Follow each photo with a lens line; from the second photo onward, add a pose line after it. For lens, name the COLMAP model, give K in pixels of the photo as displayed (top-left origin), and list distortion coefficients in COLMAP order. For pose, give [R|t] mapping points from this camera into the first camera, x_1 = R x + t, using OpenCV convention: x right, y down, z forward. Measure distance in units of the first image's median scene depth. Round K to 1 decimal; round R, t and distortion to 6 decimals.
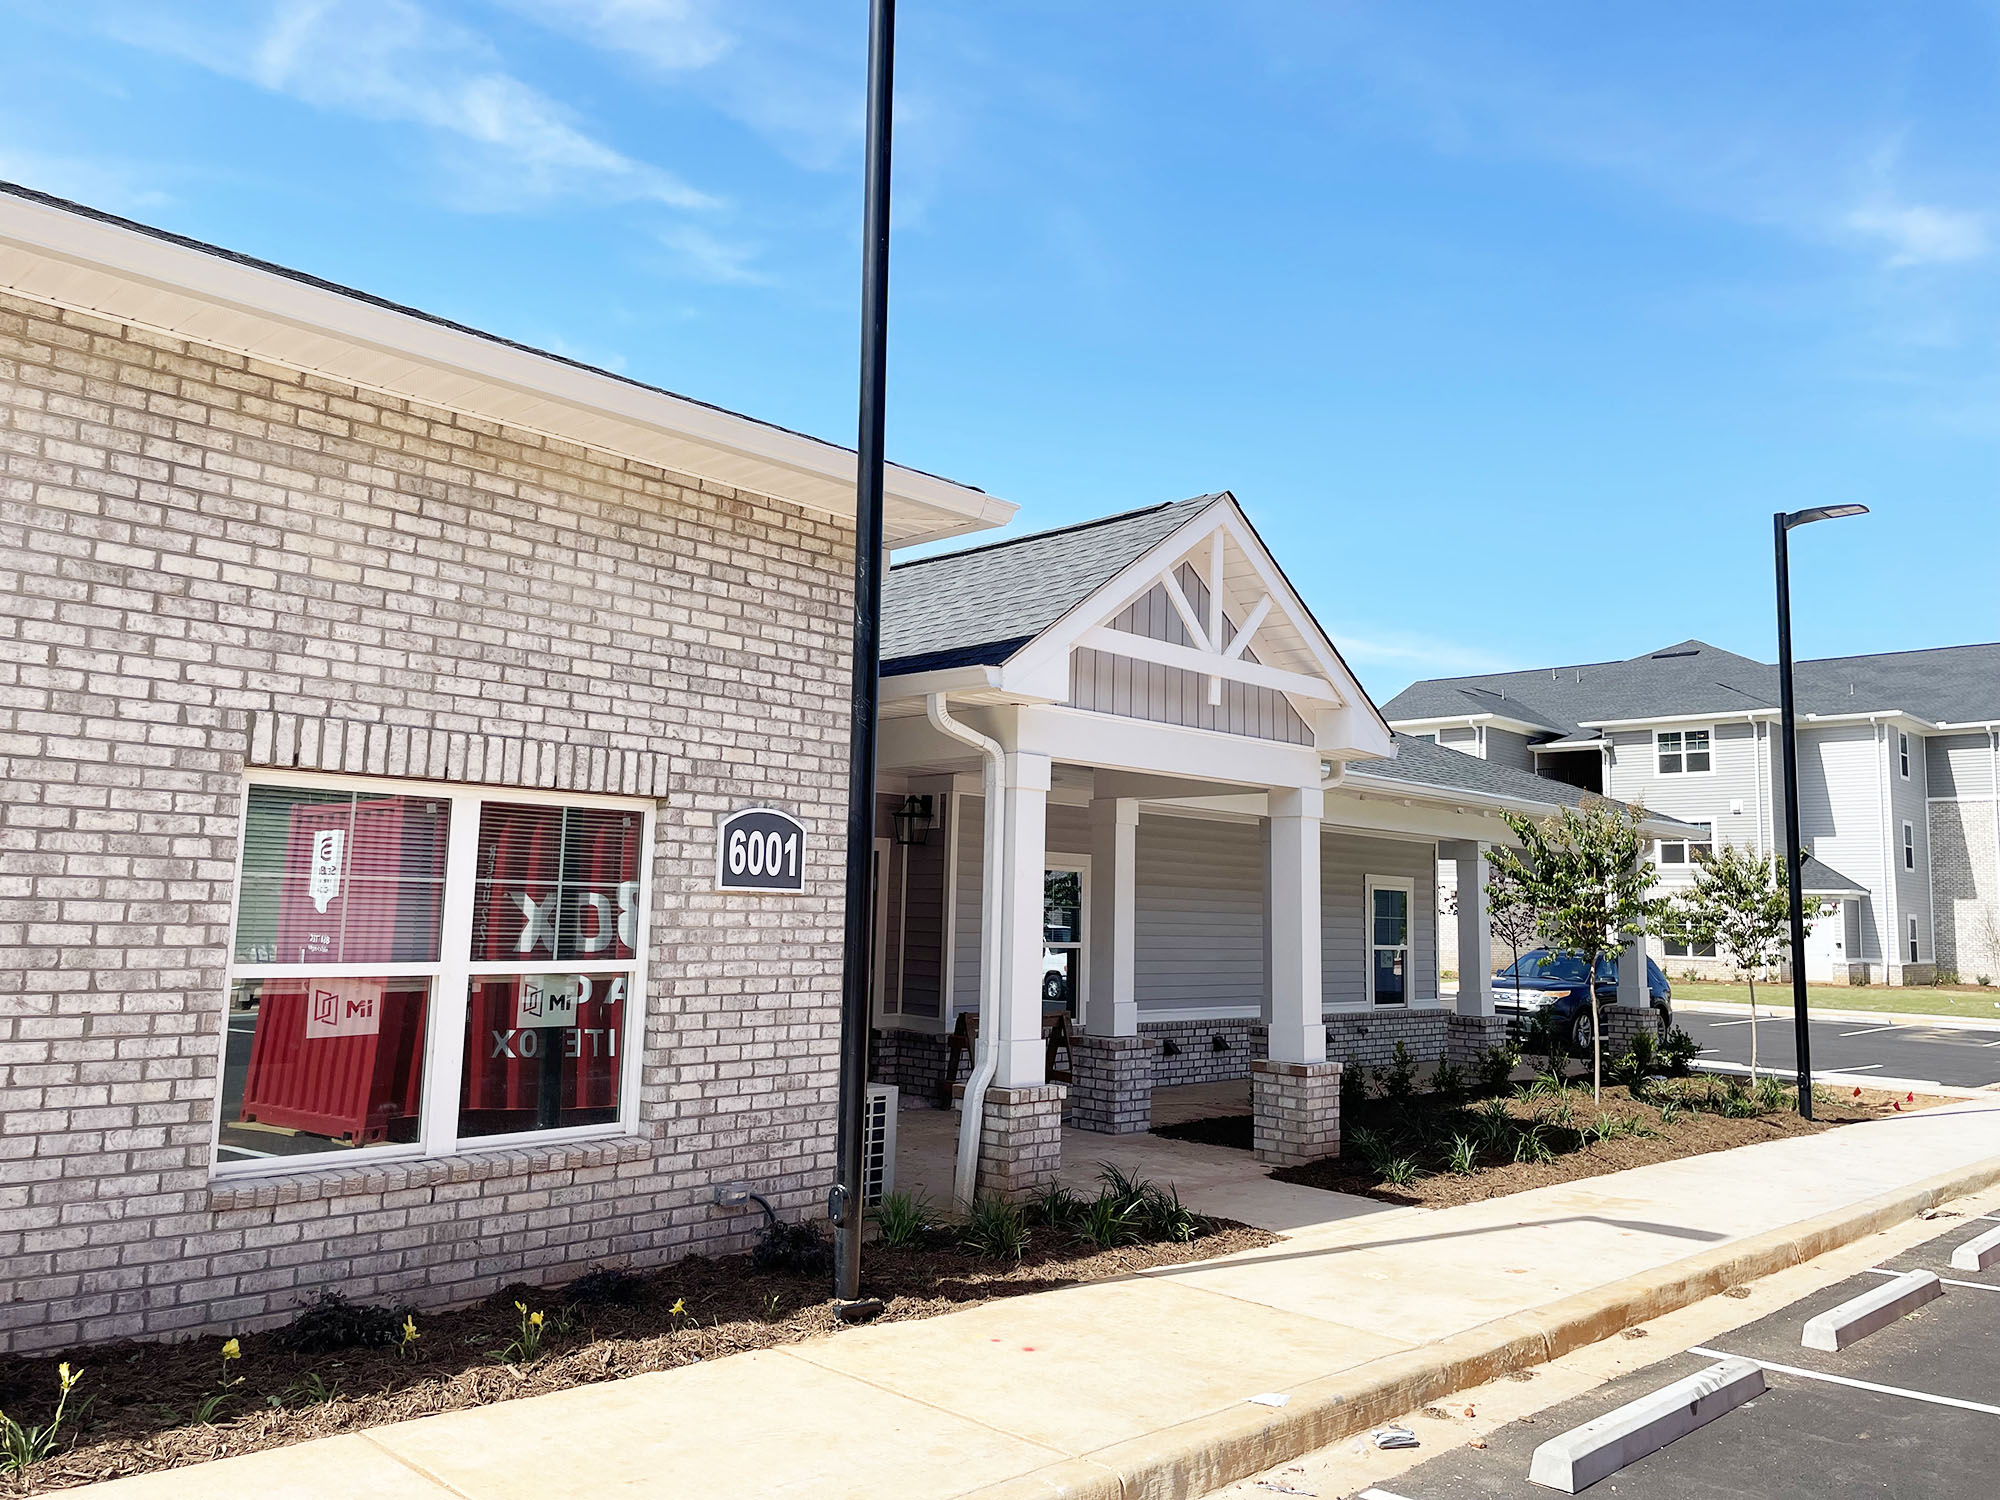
lens RADIAL K [[1508.4, 0, 1001.1], [0, 1508.4, 747.2], [0, 0, 1]] dist [0.095027, -0.133295]
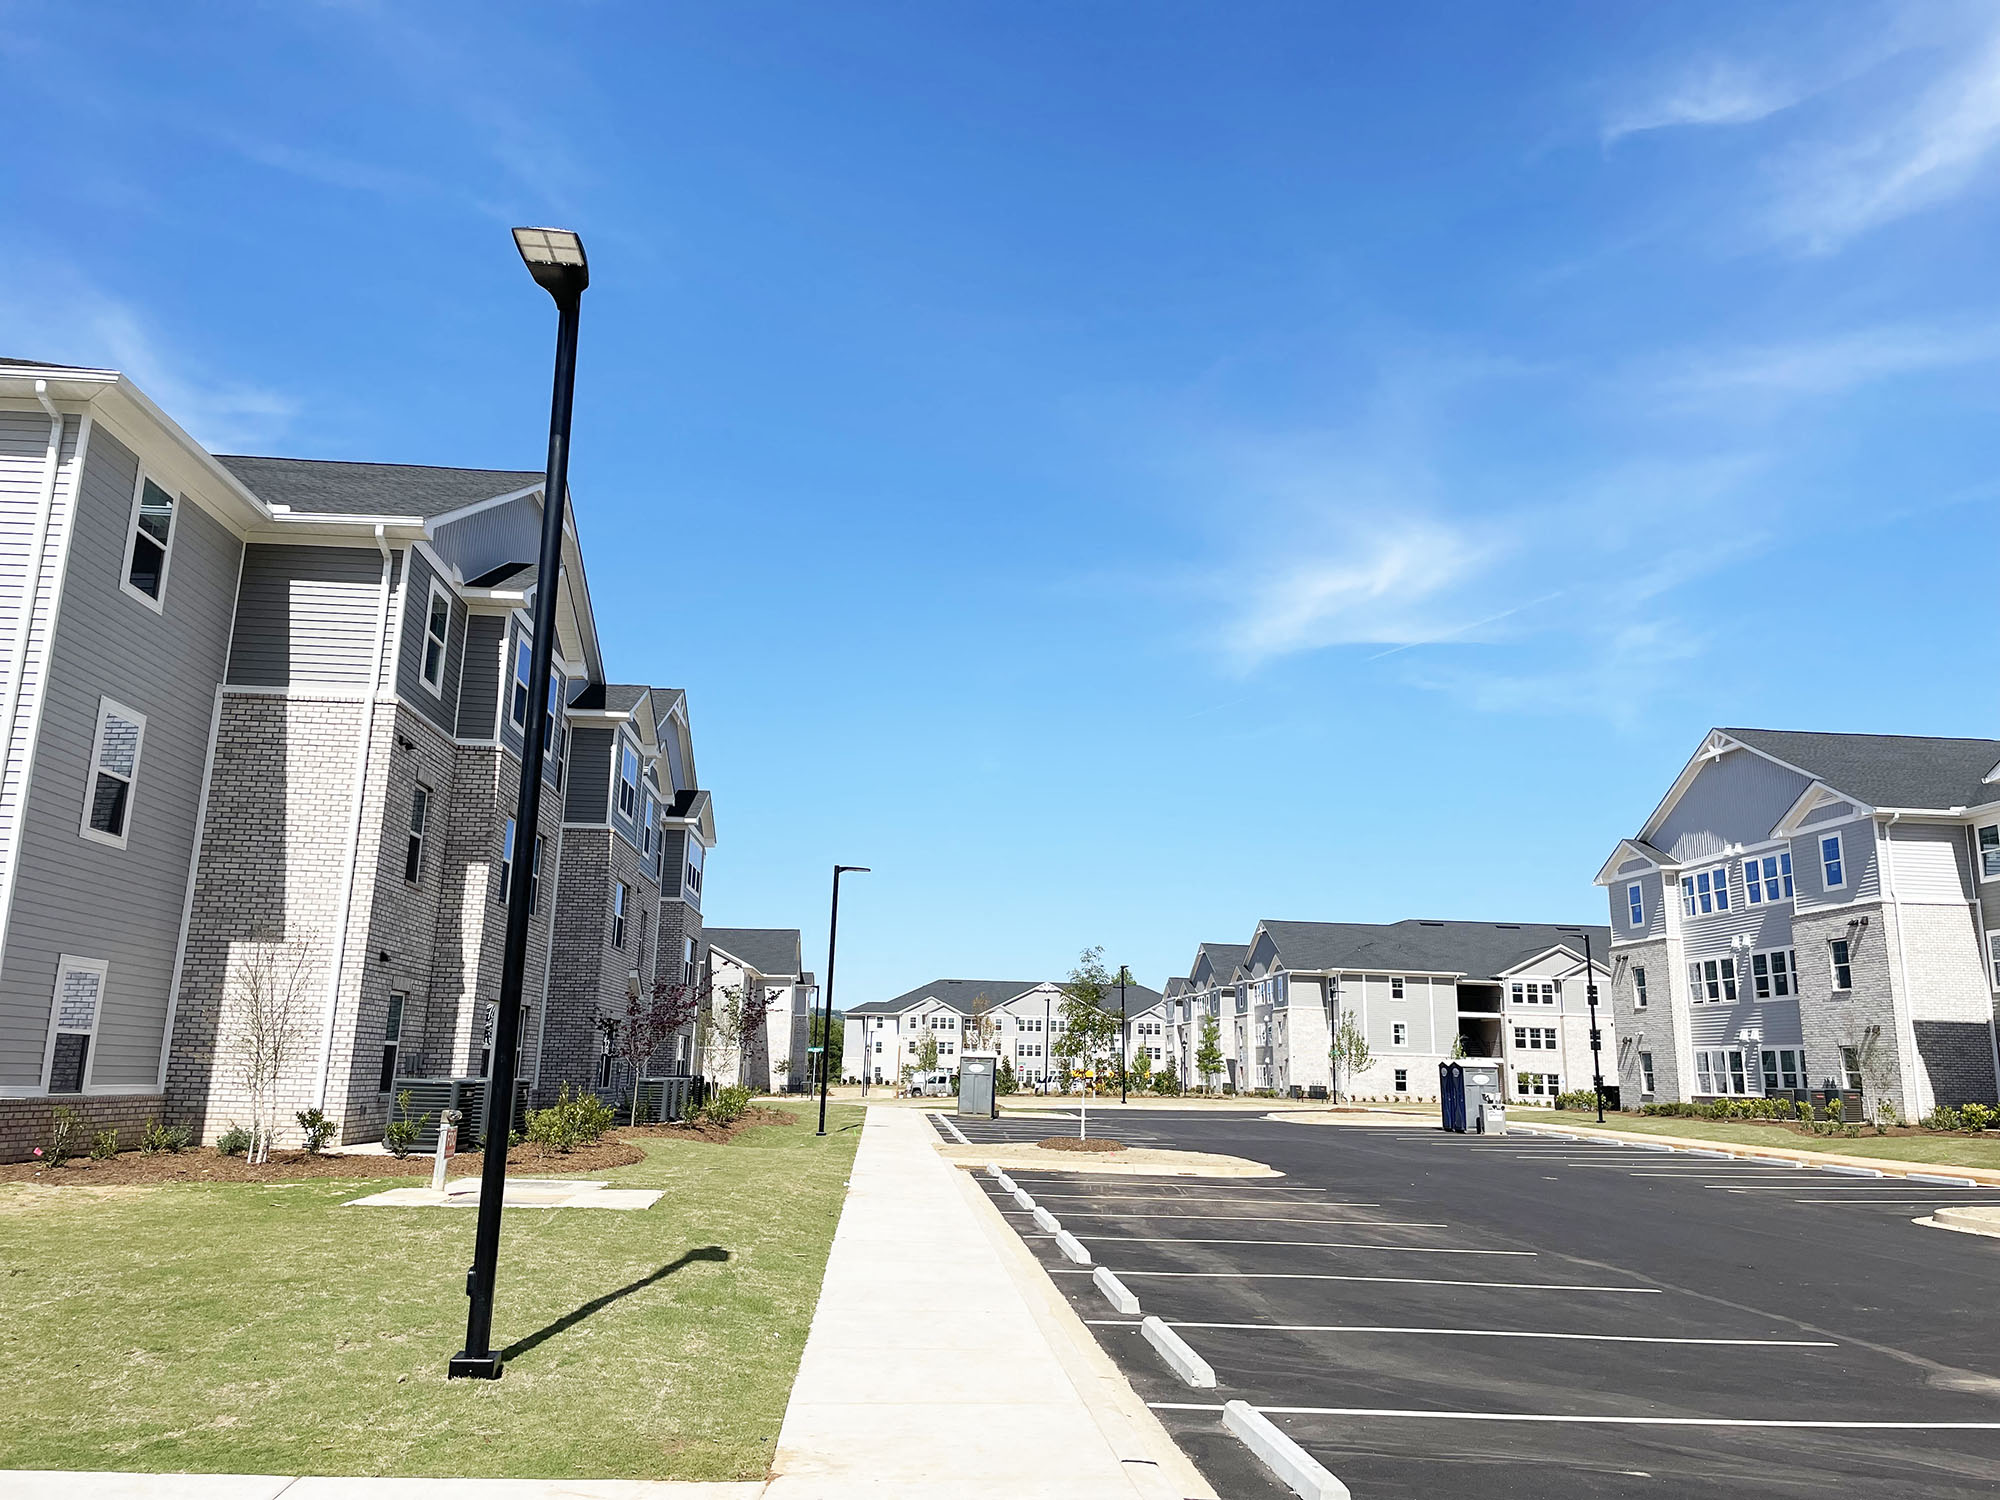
lens RADIAL K [[1508.4, 0, 1032.3], [0, 1508.4, 721.3], [0, 0, 1]] dist [0.095027, -0.133295]
pose [[0.649293, 0.159486, 0.743628, 0.454472], [-0.094684, 0.987110, -0.129033, 0.078212], [-0.754622, 0.013371, 0.656024, 0.584158]]
